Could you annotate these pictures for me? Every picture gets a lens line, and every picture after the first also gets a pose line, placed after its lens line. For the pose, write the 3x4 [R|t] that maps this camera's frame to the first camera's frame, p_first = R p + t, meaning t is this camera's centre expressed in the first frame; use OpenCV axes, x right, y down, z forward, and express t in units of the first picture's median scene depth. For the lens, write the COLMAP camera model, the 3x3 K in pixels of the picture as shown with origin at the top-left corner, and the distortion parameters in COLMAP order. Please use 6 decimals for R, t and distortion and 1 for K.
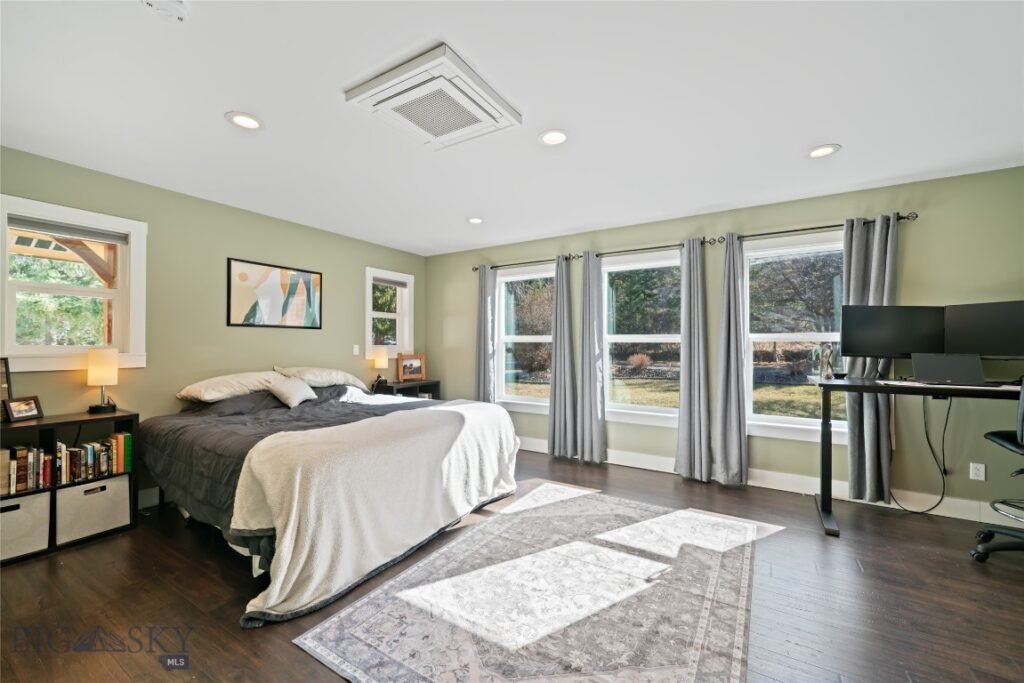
lens RADIAL K [[397.5, 0, 506.7], [0, 397.5, 342.3], [0, 0, 1]] dist [-0.002043, 0.000618]
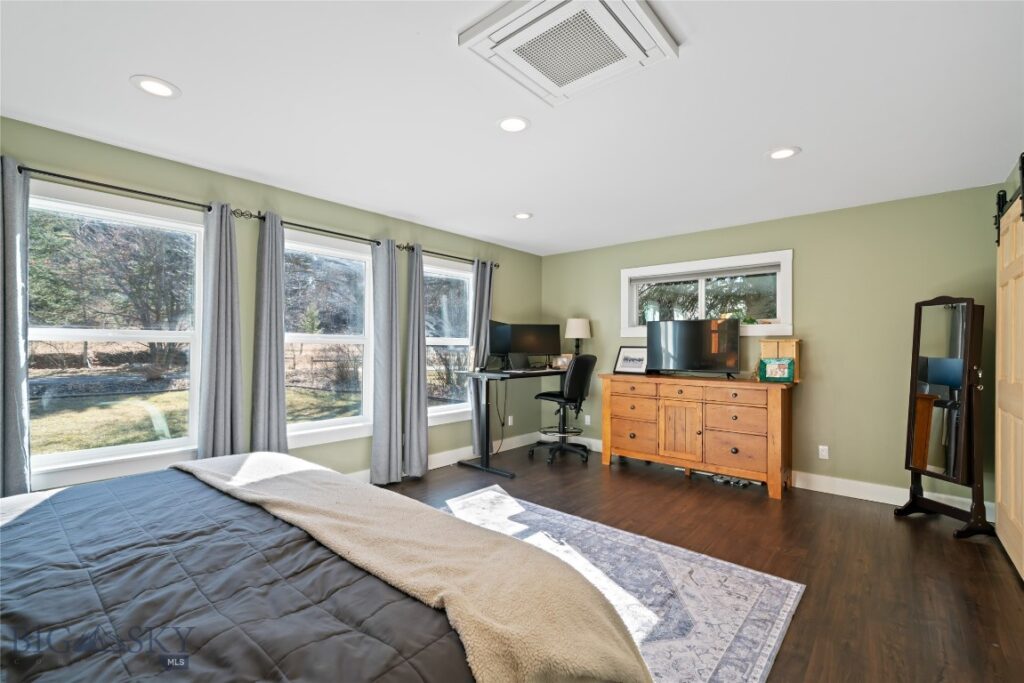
lens RADIAL K [[443.2, 0, 503.8], [0, 443.2, 347.0], [0, 0, 1]] dist [0.002049, -0.000224]
pose [[0.179669, -0.000143, 0.983727, -0.728953], [-0.009170, 0.999956, 0.001820, 0.000294], [-0.983684, -0.009348, 0.179660, 0.679655]]
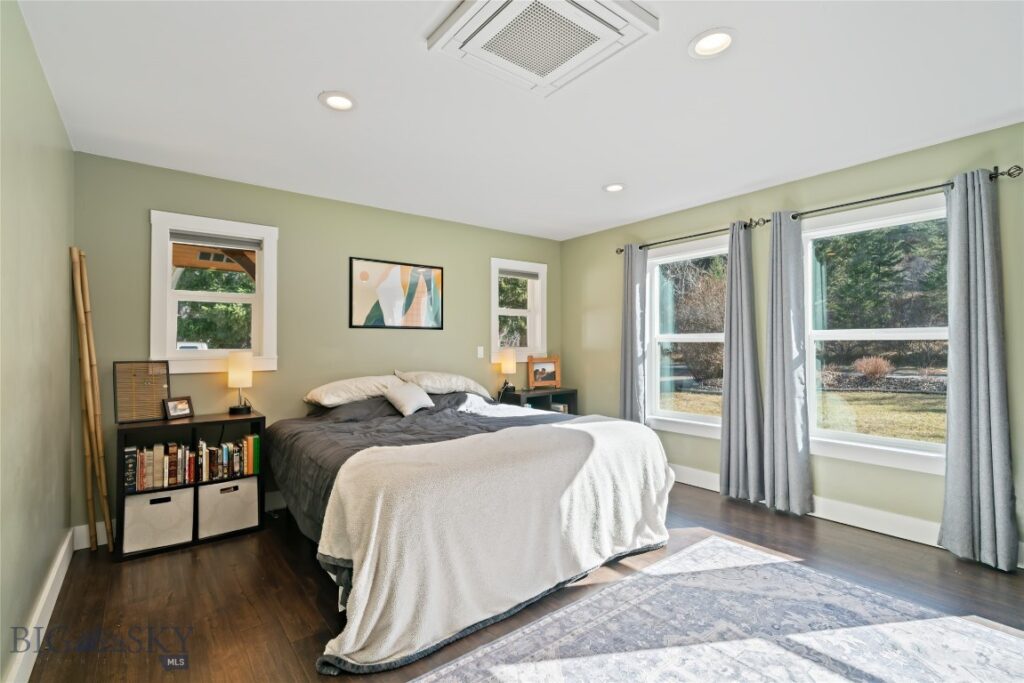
lens RADIAL K [[455.3, 0, 508.2], [0, 455.3, 342.3], [0, 0, 1]] dist [0.001663, 0.000954]
pose [[0.938804, -0.009212, -0.344329, 0.044500], [0.008885, 0.999957, -0.002528, -0.000126], [0.344338, -0.000686, 0.938846, 0.113365]]
